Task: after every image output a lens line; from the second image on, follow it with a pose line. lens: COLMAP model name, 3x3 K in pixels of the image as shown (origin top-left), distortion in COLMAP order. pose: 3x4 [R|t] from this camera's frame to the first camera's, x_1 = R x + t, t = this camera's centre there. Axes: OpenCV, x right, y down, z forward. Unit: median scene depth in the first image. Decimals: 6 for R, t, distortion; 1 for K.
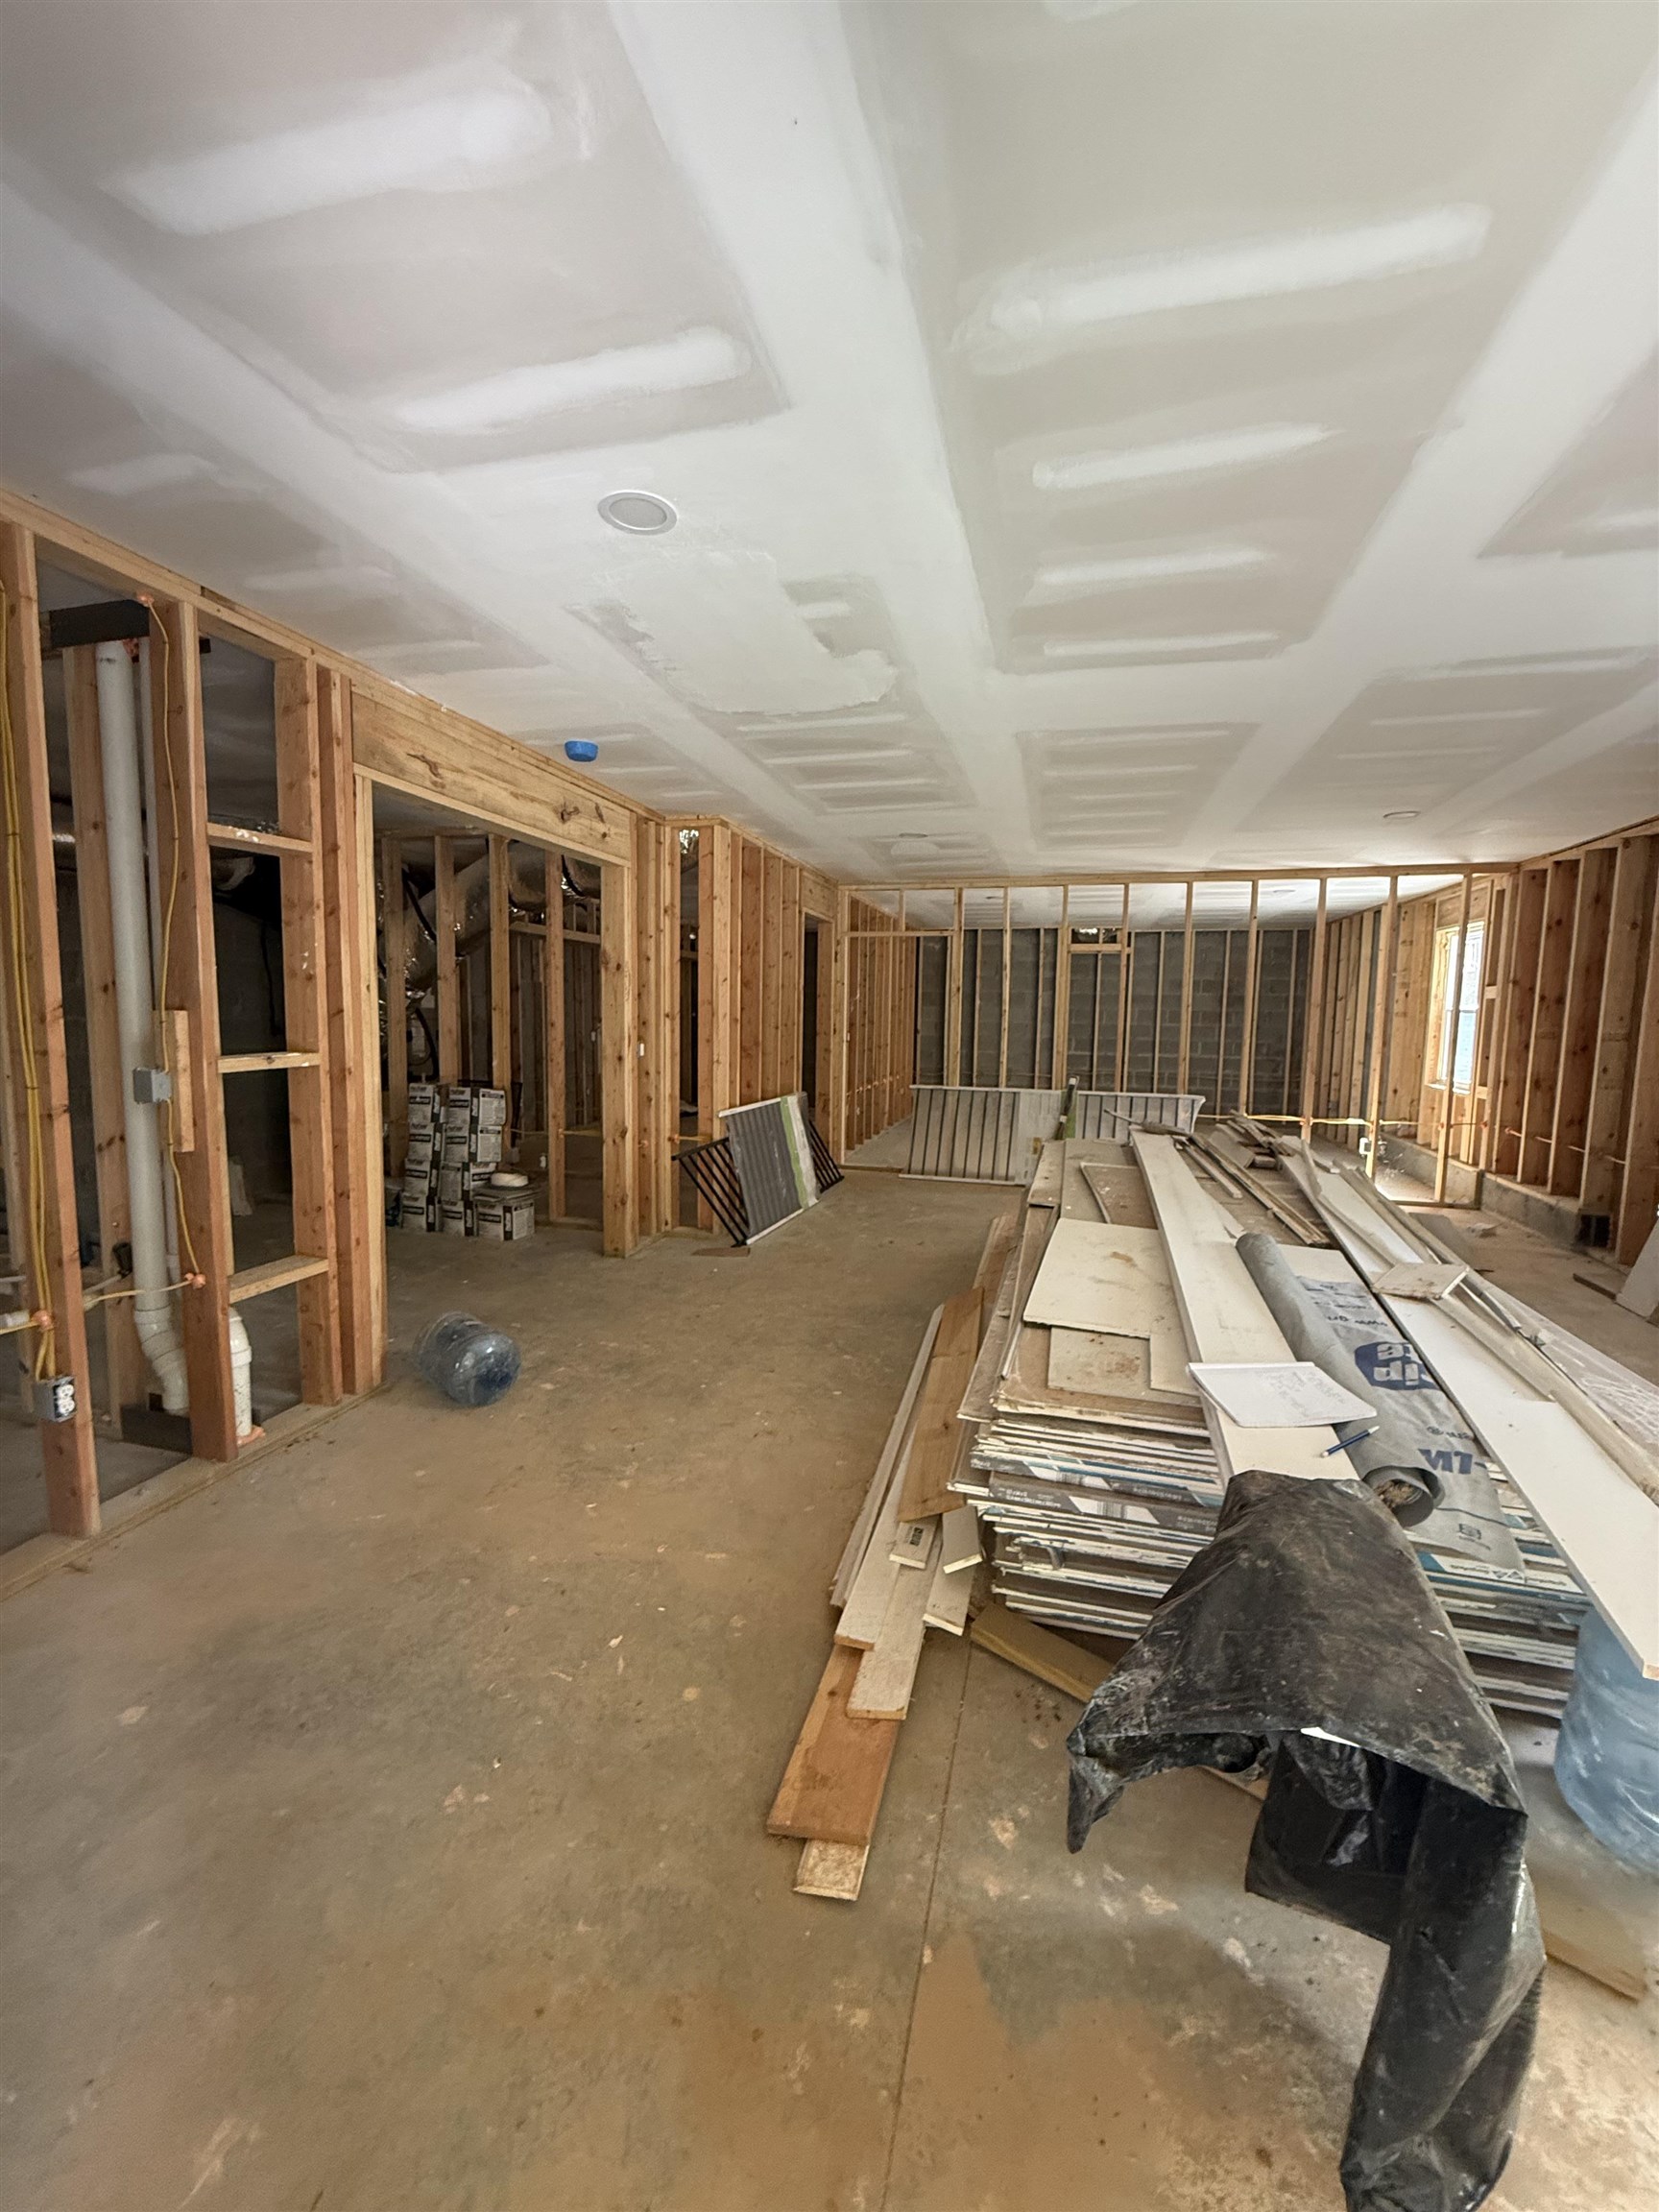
lens RADIAL K [[892.3, 0, 835.8], [0, 892.3, 1100.5], [0, 0, 1]] dist [0.004451, 0.001256]
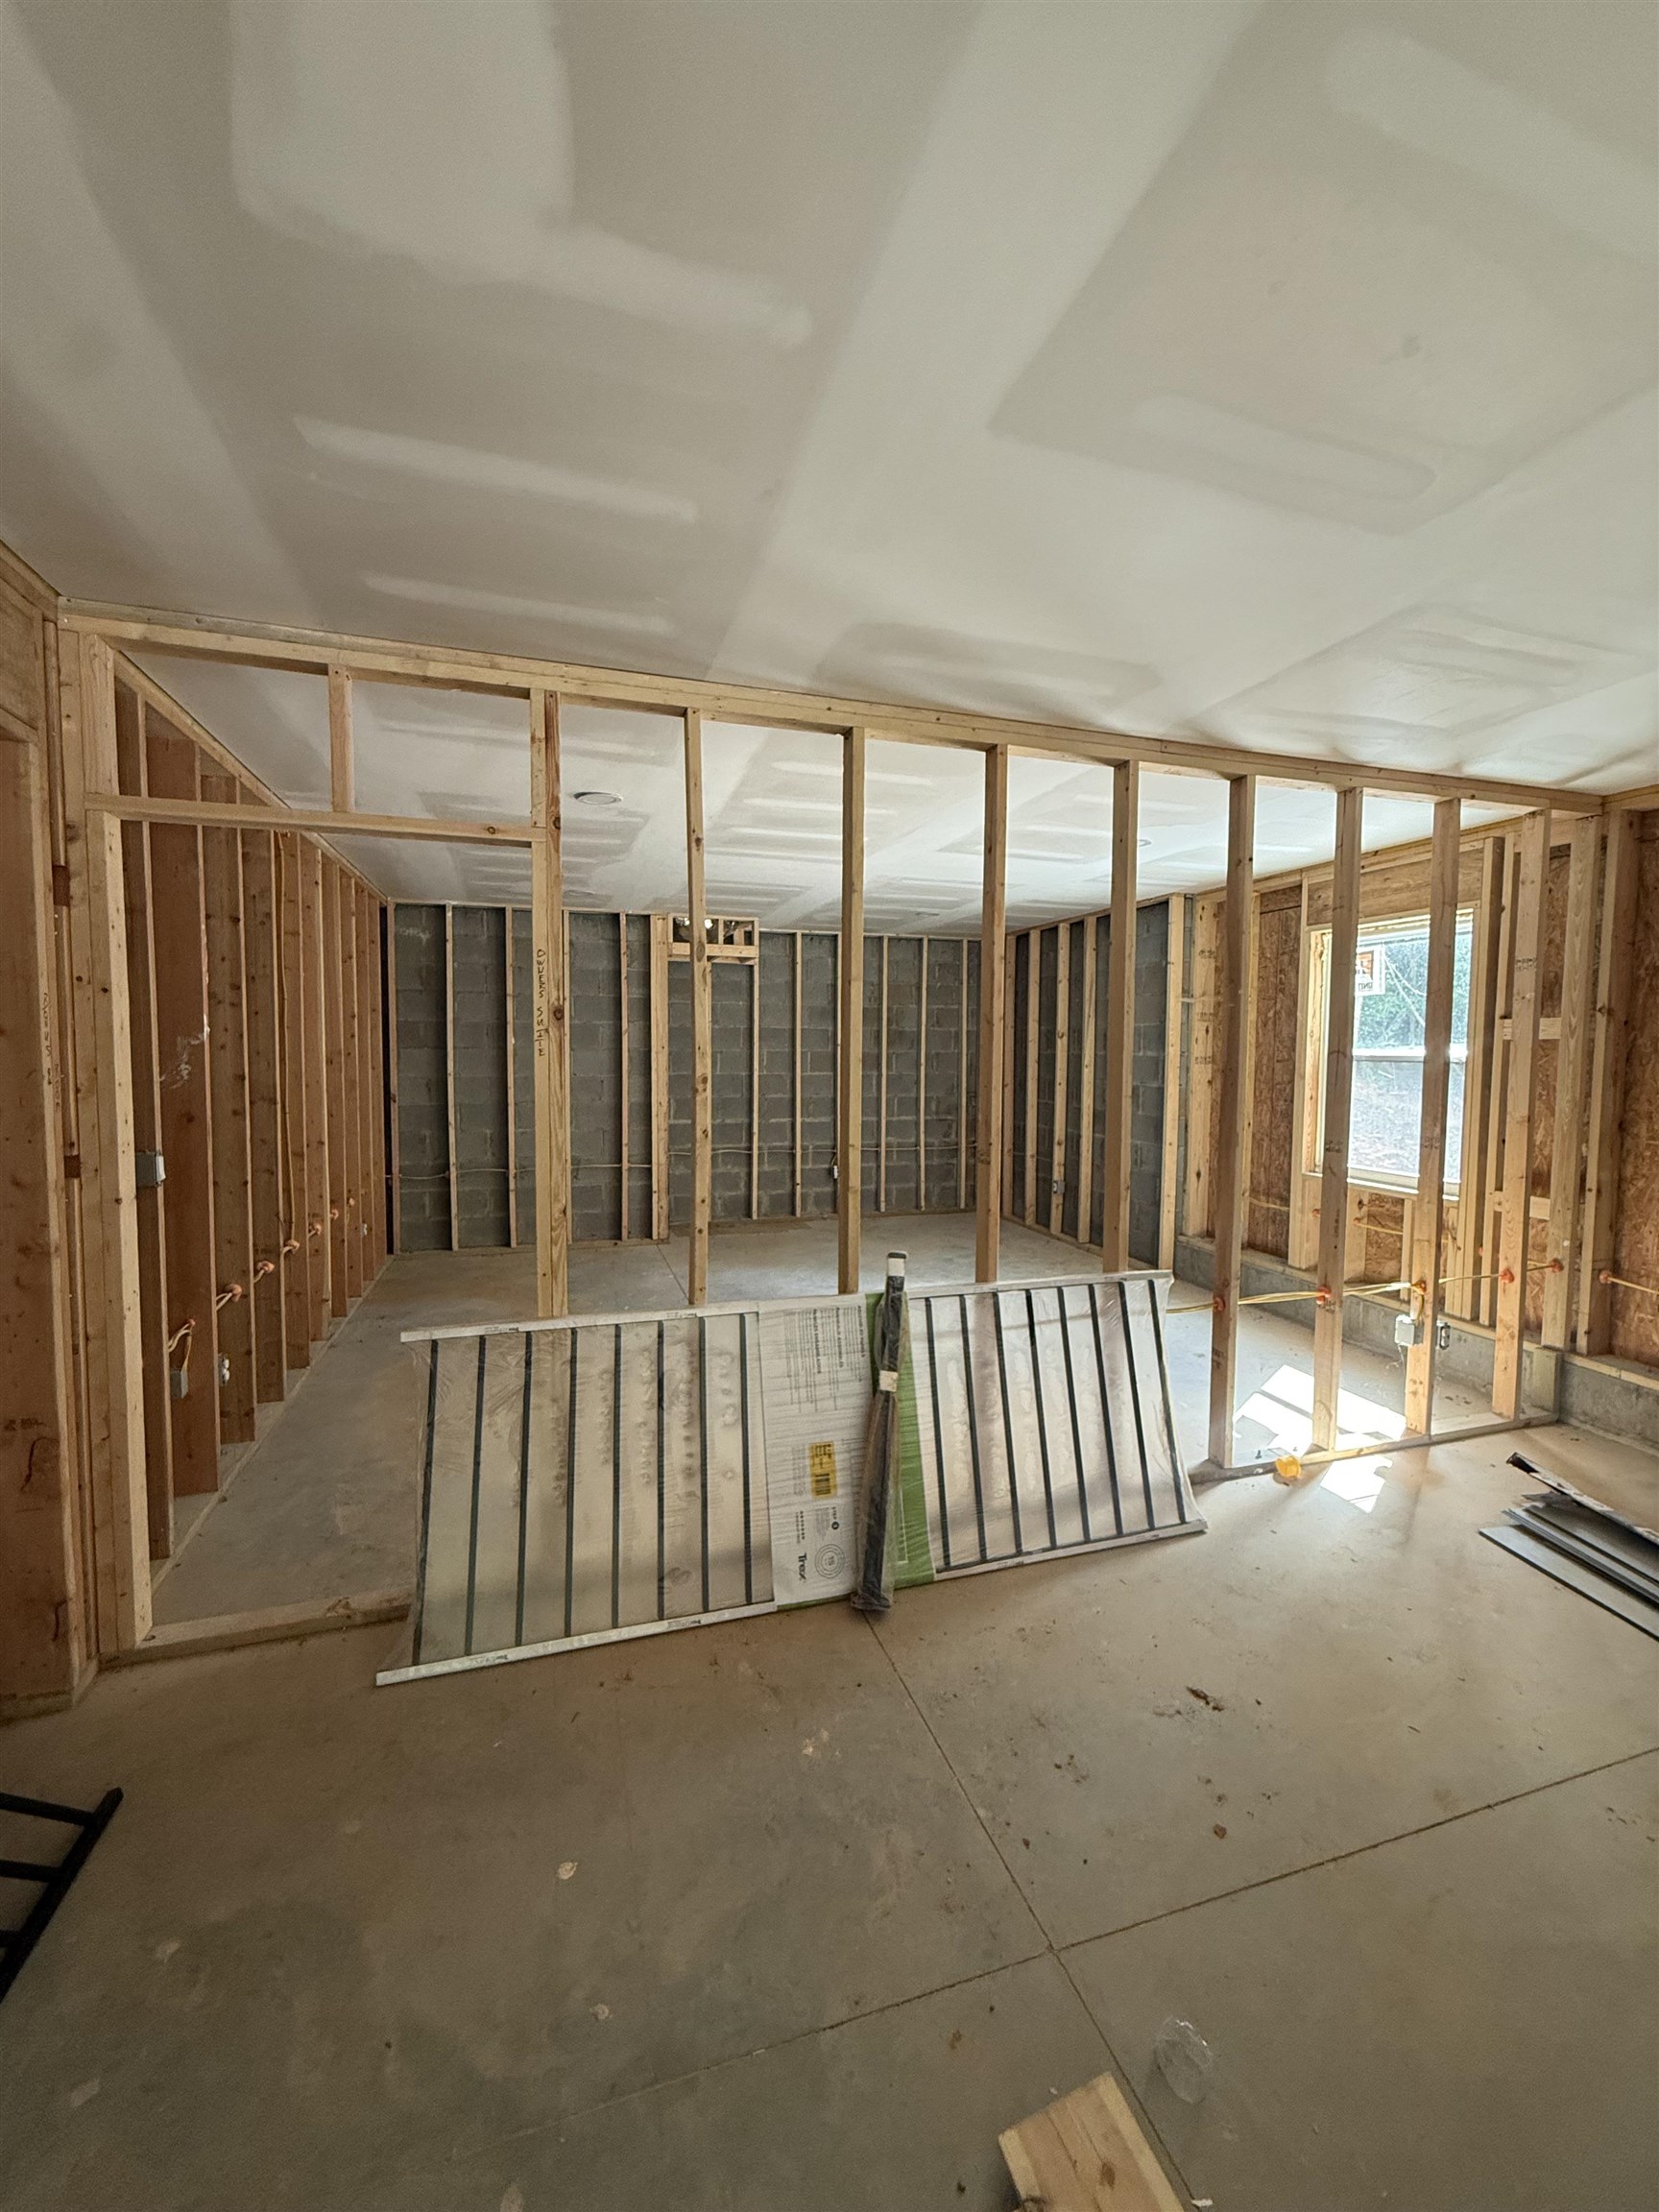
lens RADIAL K [[892.3, 0, 840.1], [0, 892.3, 1096.8], [0, 0, 1]] dist [0.004451, 0.001256]
pose [[0.840490, -0.038662, 0.540446, 0.032381], [0.060072, 0.997951, -0.022032, -0.053315], [-0.538487, 0.050983, 0.841090, 0.445826]]
